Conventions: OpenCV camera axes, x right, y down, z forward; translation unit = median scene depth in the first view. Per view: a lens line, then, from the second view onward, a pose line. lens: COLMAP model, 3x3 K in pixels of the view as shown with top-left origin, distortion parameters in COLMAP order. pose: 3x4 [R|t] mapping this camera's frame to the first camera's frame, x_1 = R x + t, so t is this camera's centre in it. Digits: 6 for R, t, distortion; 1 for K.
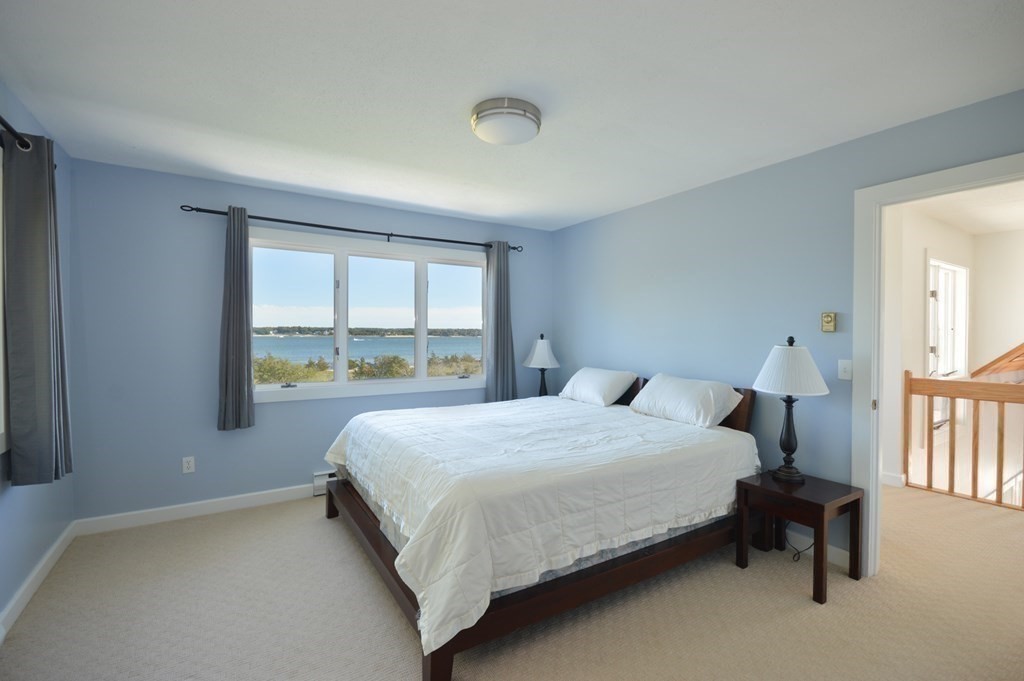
lens RADIAL K [[458.2, 0, 522.2], [0, 458.2, 337.4], [0, 0, 1]] dist [-0.008611, -0.004818]
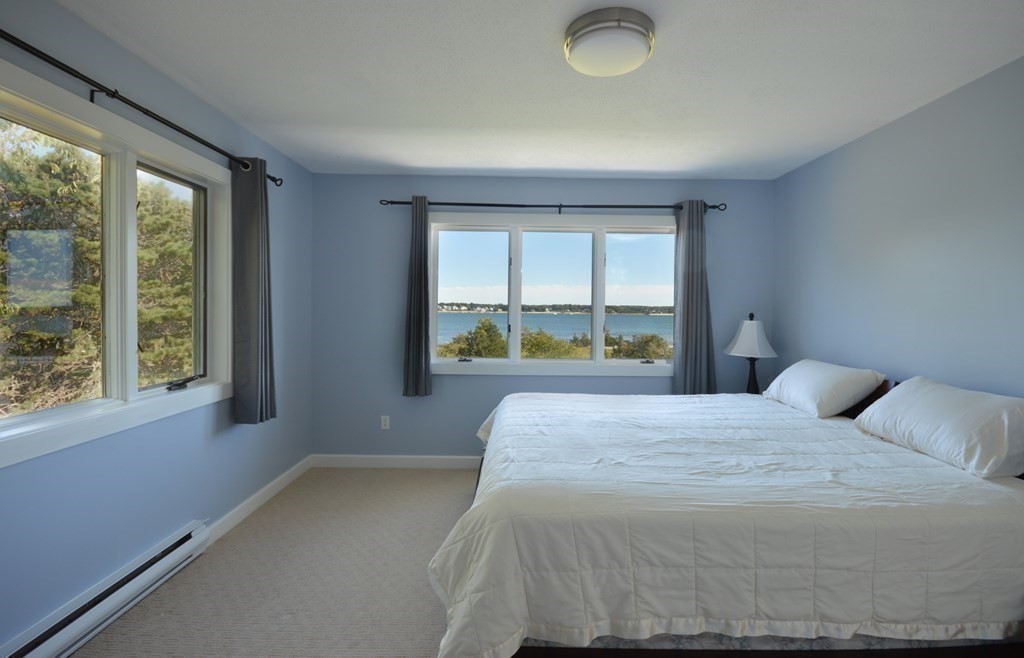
lens RADIAL K [[468.7, 0, 518.7], [0, 468.7, 314.4], [0, 0, 1]] dist [-0.003630, -0.005474]
pose [[0.844166, 0.010776, -0.535973, 0.196503], [-0.012048, 0.999927, 0.001128, -0.002267], [0.535946, 0.005505, 0.844234, 0.171308]]
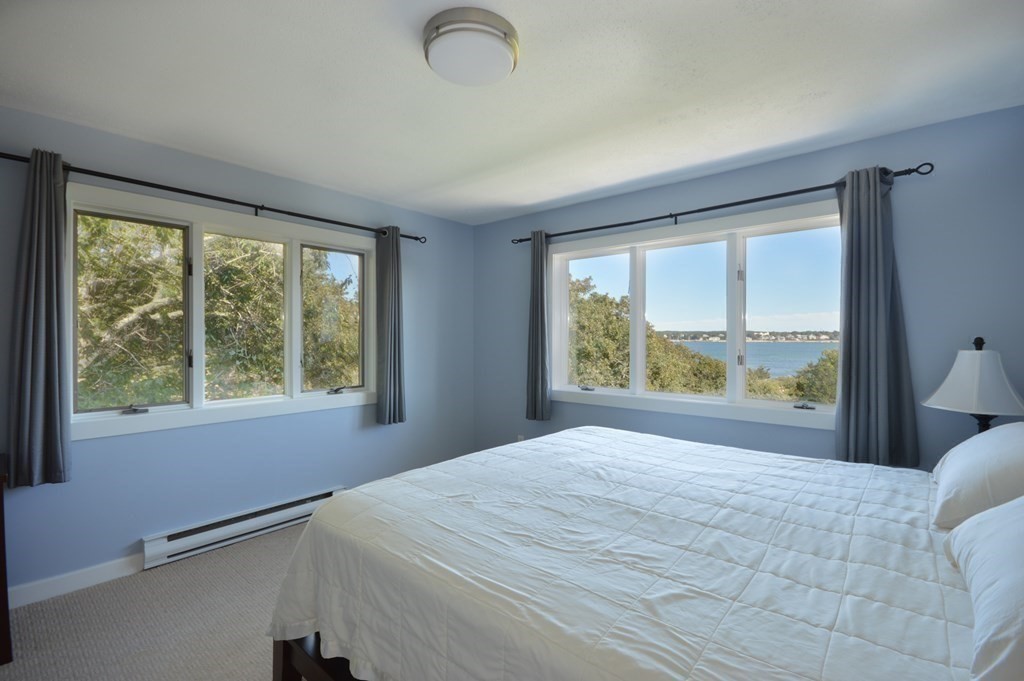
lens RADIAL K [[458.2, 0, 514.9], [0, 458.2, 338.5], [0, 0, 1]] dist [-0.008611, -0.004818]
pose [[0.282424, -0.003529, -0.959283, 0.499552], [-0.006453, 0.999964, -0.005579, -0.001958], [0.959268, 0.007766, 0.282391, 0.623455]]
